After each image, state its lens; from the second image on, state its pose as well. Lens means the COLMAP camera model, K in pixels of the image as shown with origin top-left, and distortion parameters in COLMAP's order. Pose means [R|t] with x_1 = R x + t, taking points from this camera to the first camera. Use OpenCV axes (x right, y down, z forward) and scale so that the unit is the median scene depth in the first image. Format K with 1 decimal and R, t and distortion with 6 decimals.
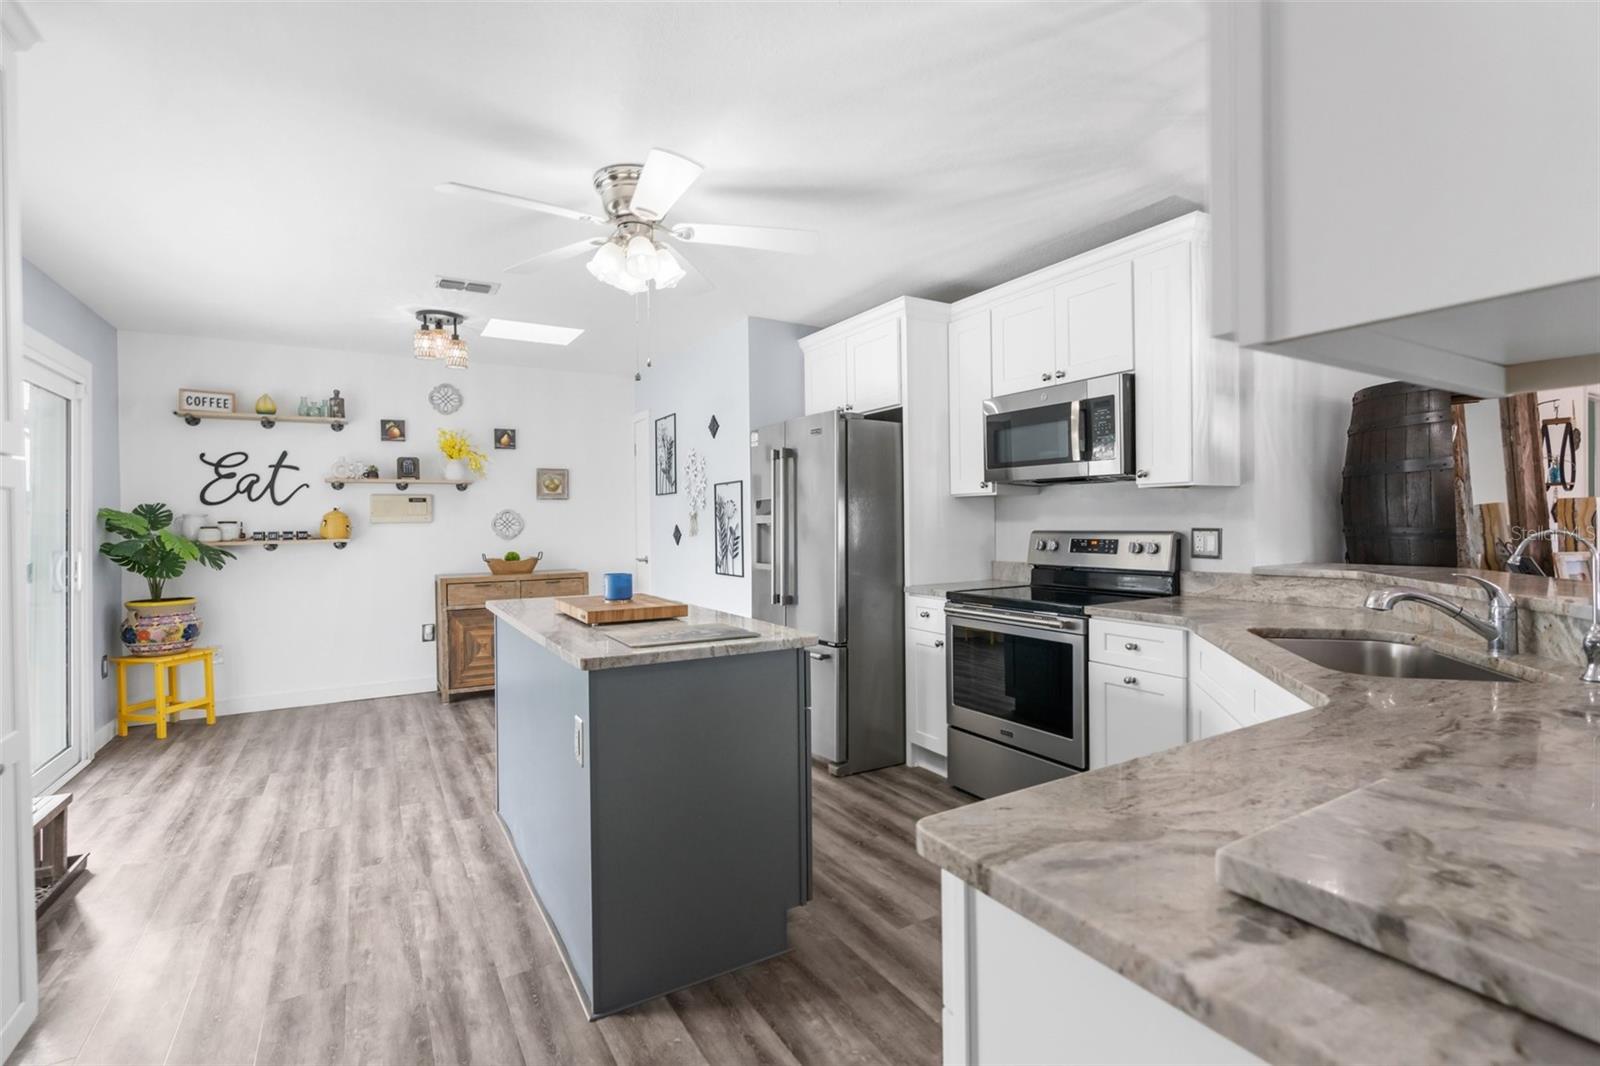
lens RADIAL K [[730.9, 0, 798.1], [0, 730.9, 528.9], [0, 0, 1]] dist [-0.010451, 0.003308]
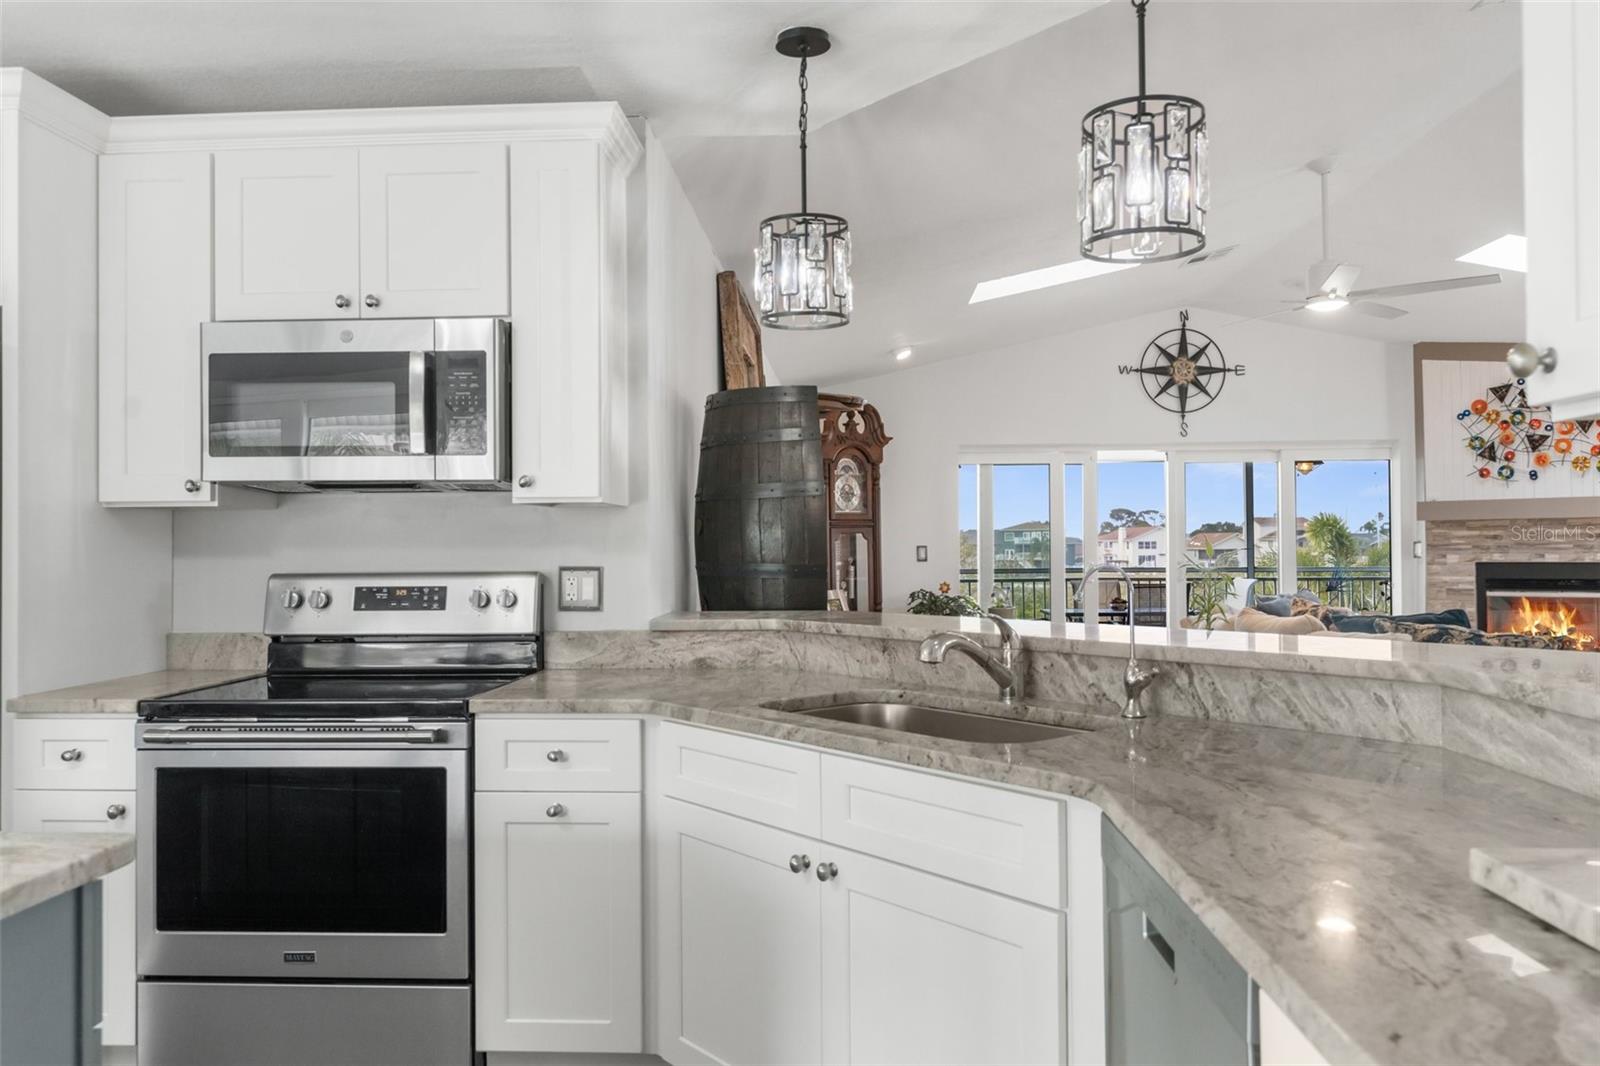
lens RADIAL K [[1135.5, 0, 798.5], [0, 1135.5, 530.2], [0, 0, 1]] dist [-0.000903, 0.001614]
pose [[0.562709, 0.020048, 0.826412, -0.209695], [0.010292, 0.999458, -0.031254, 0.000260], [-0.826591, 0.026092, 0.562198, 0.246721]]
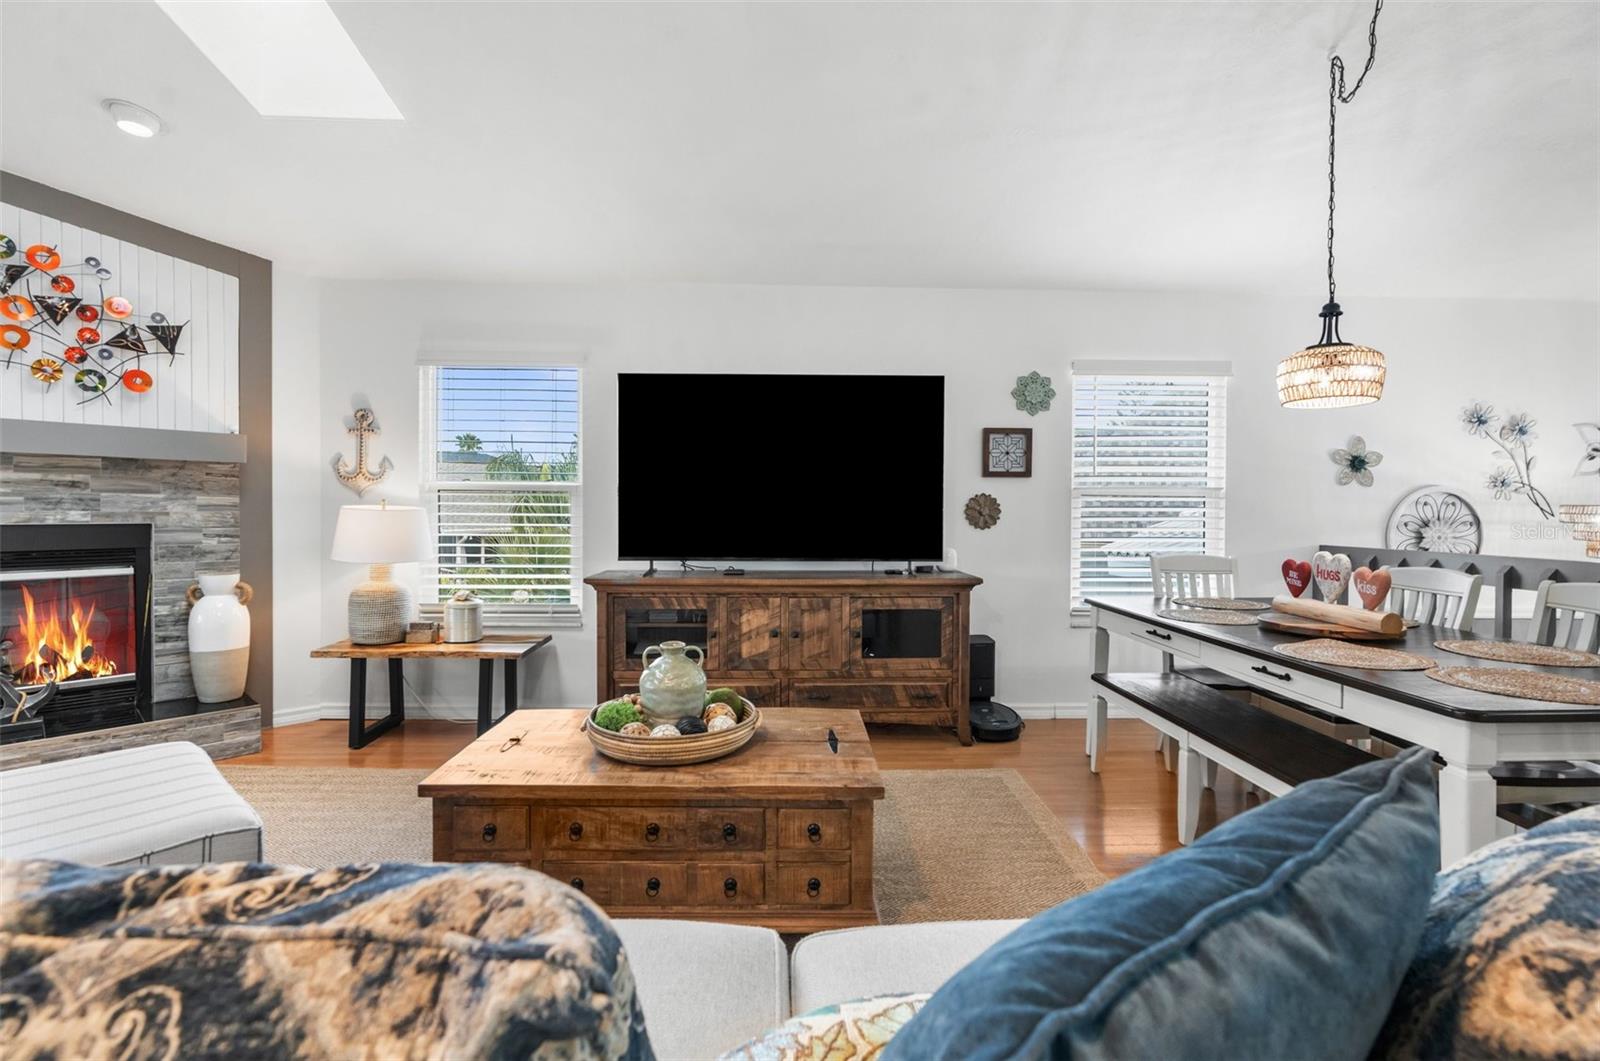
lens RADIAL K [[730.9, 0, 794.6], [0, 730.9, 520.9], [0, 0, 1]] dist [-0.010451, 0.003308]
pose [[-0.872652, -0.001305, 0.488340, 1.605668], [0.007208, 0.999853, 0.015553, -0.003568], [-0.488289, 0.017092, -0.872515, 0.651546]]
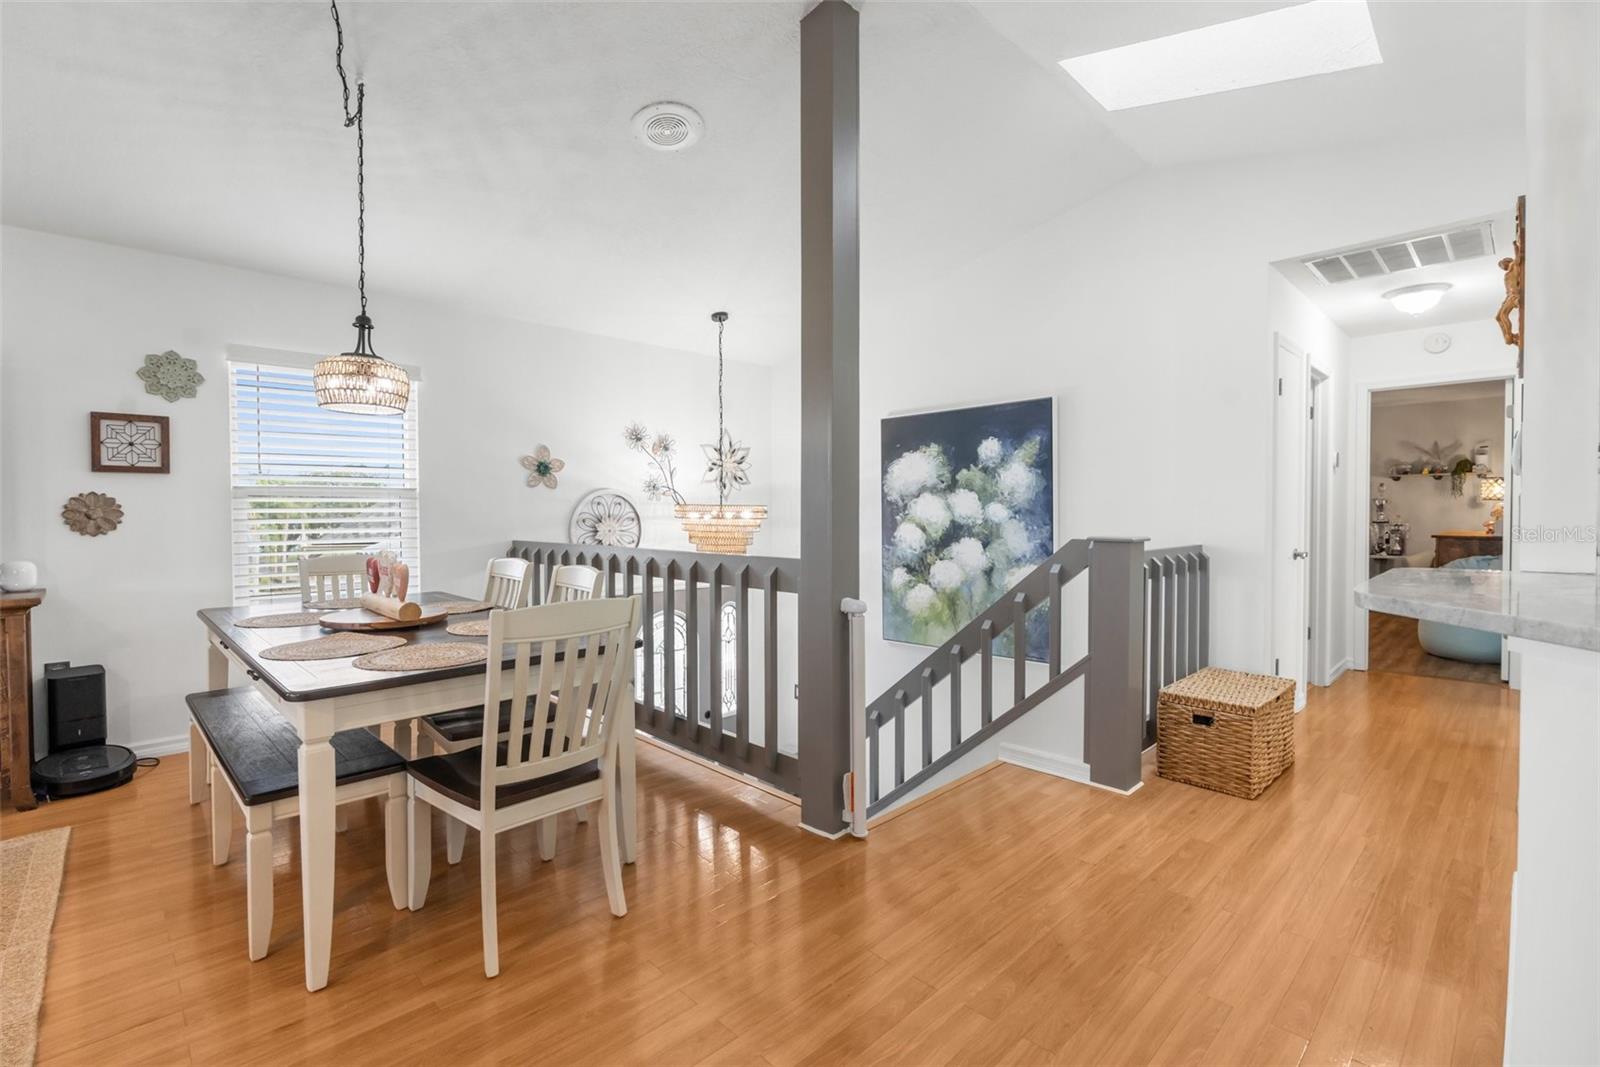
lens RADIAL K [[730.9, 0, 796.2], [0, 730.9, 525.2], [0, 0, 1]] dist [-0.010451, 0.003308]
pose [[-0.972760, 0.018369, -0.231085, 1.135530], [0.011827, 0.999490, 0.029664, -0.000170], [0.231513, 0.026123, -0.972481, 0.610648]]
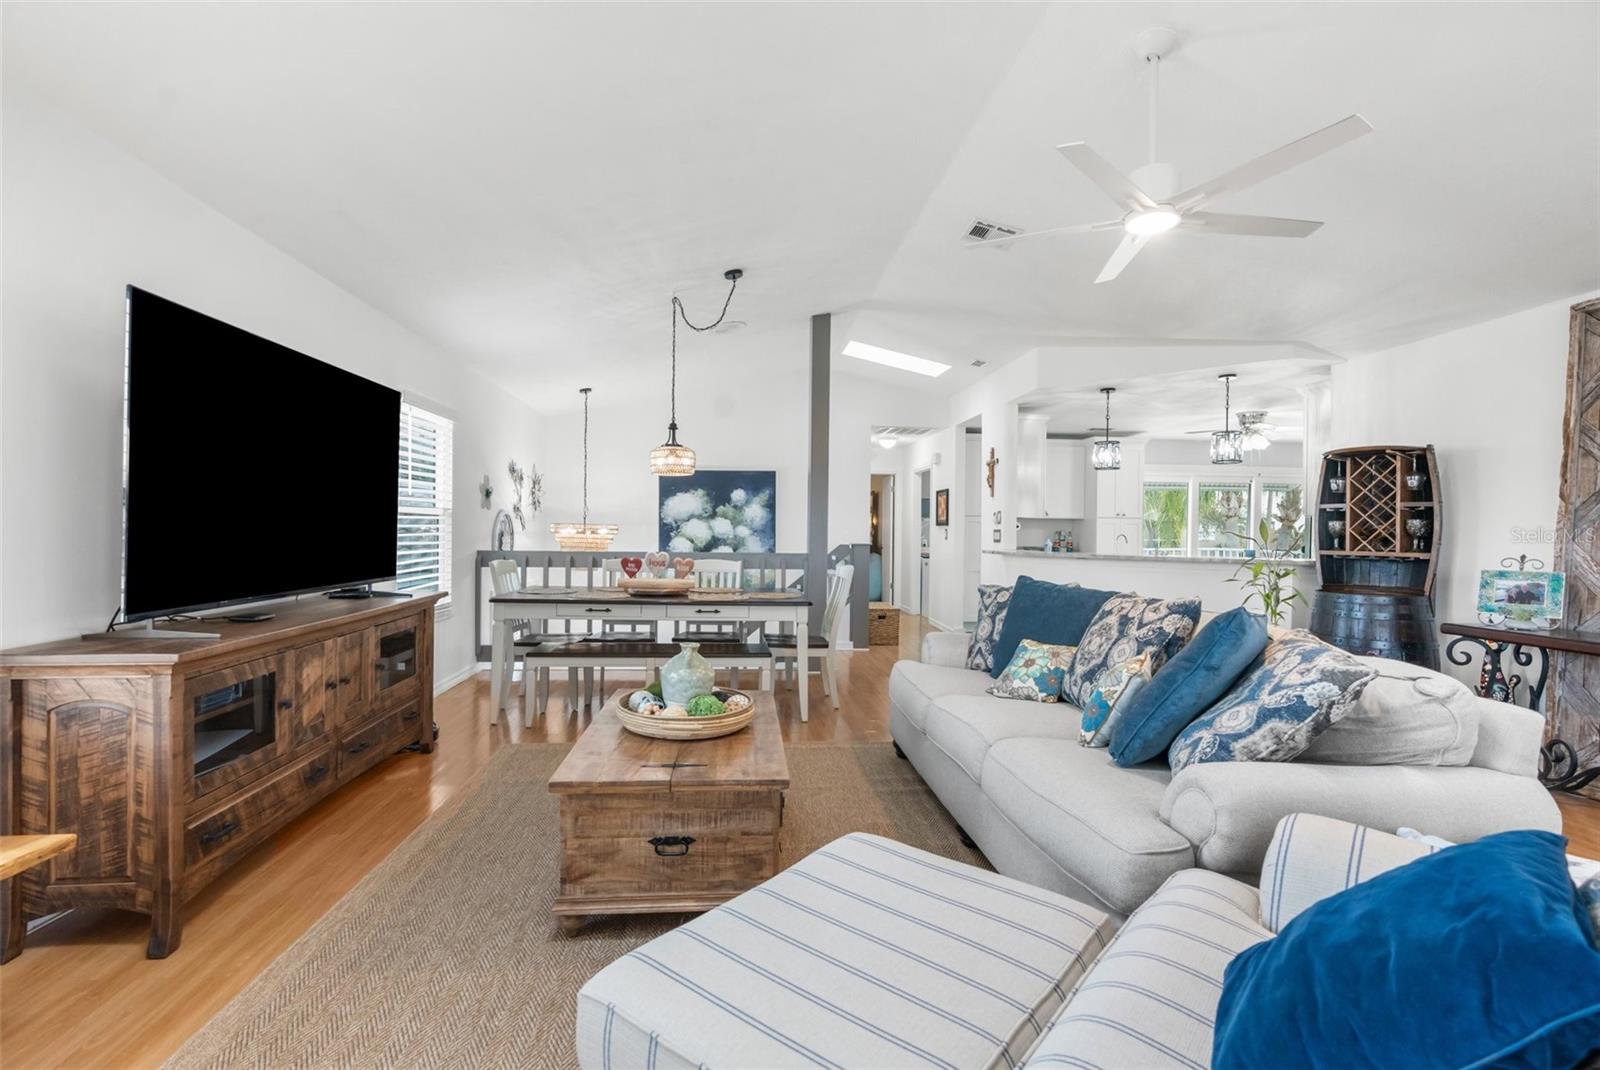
lens RADIAL K [[730.9, 0, 807.2], [0, 730.9, 530.1], [0, 0, 1]] dist [-0.010451, 0.003308]
pose [[-0.422534, 0.006947, -0.906320, 2.934367], [-0.013819, 0.999805, 0.014106, -0.025577], [0.906241, 0.018485, -0.422356, 0.578109]]
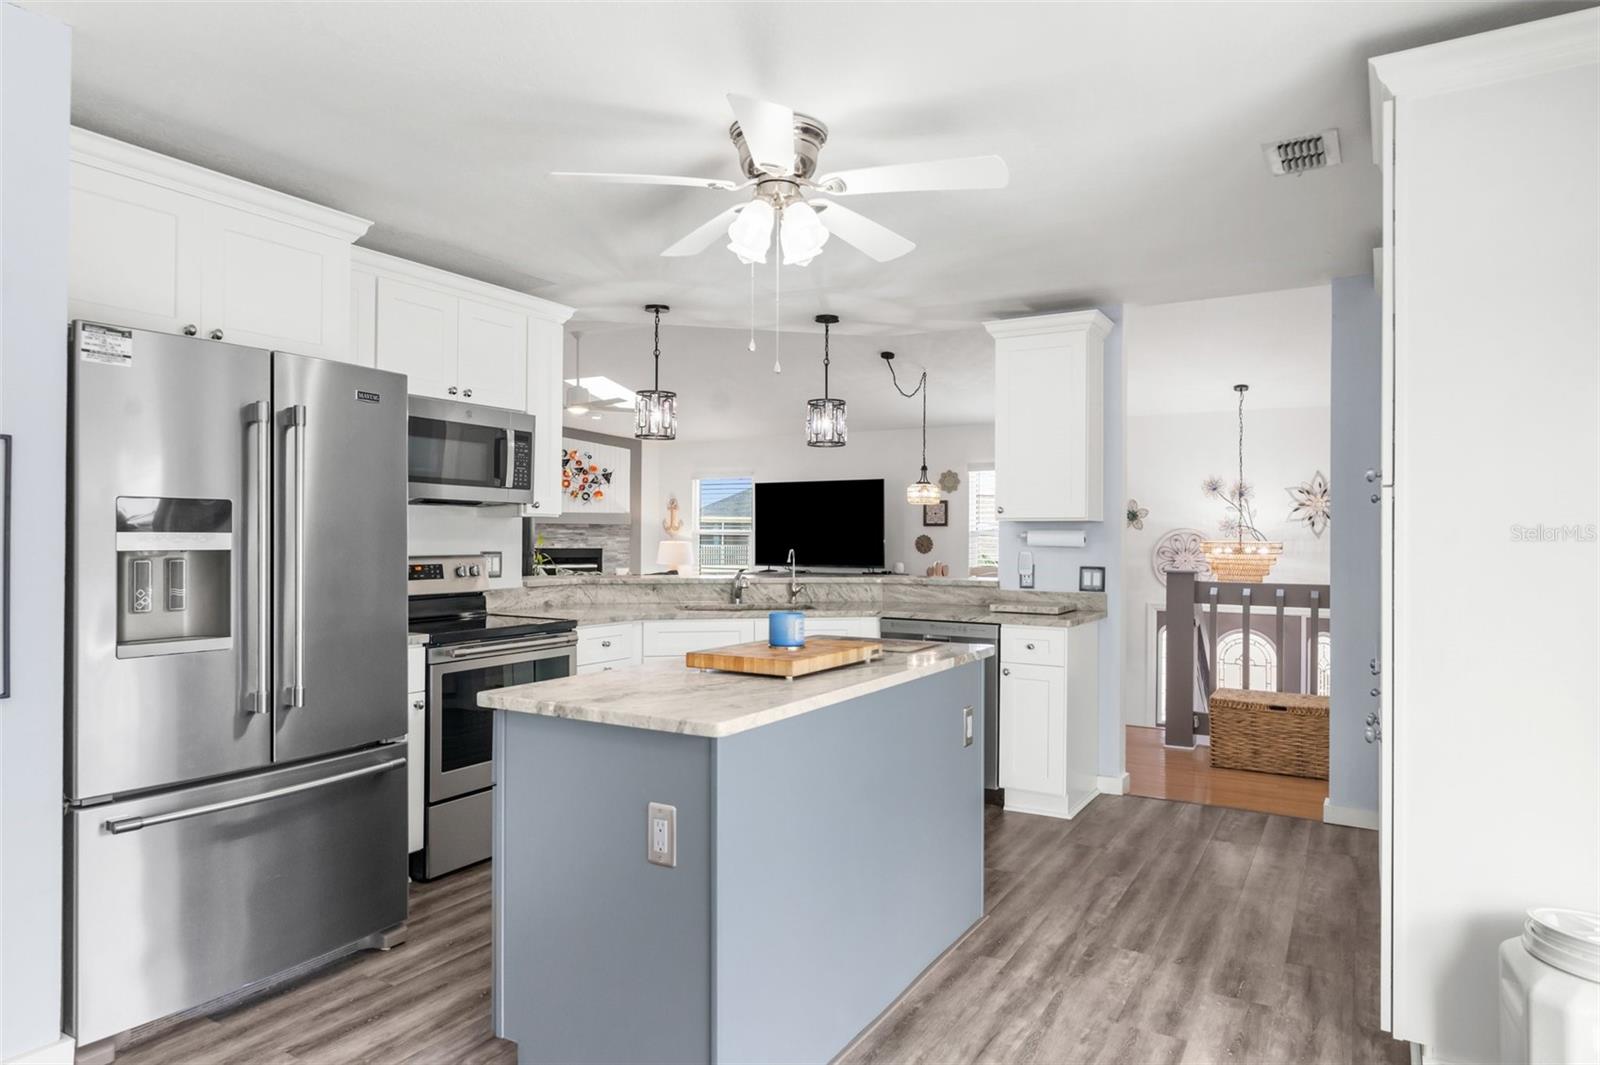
lens RADIAL K [[941.9, 0, 804.4], [0, 941.9, 528.7], [0, 0, 1]] dist [-0.003613, 0.003332]
pose [[-0.474003, 0.014910, 0.880397, -1.043933], [0.008477, 0.999888, -0.012370, -0.015506], [-0.880482, 0.001600, -0.474076, 1.327779]]
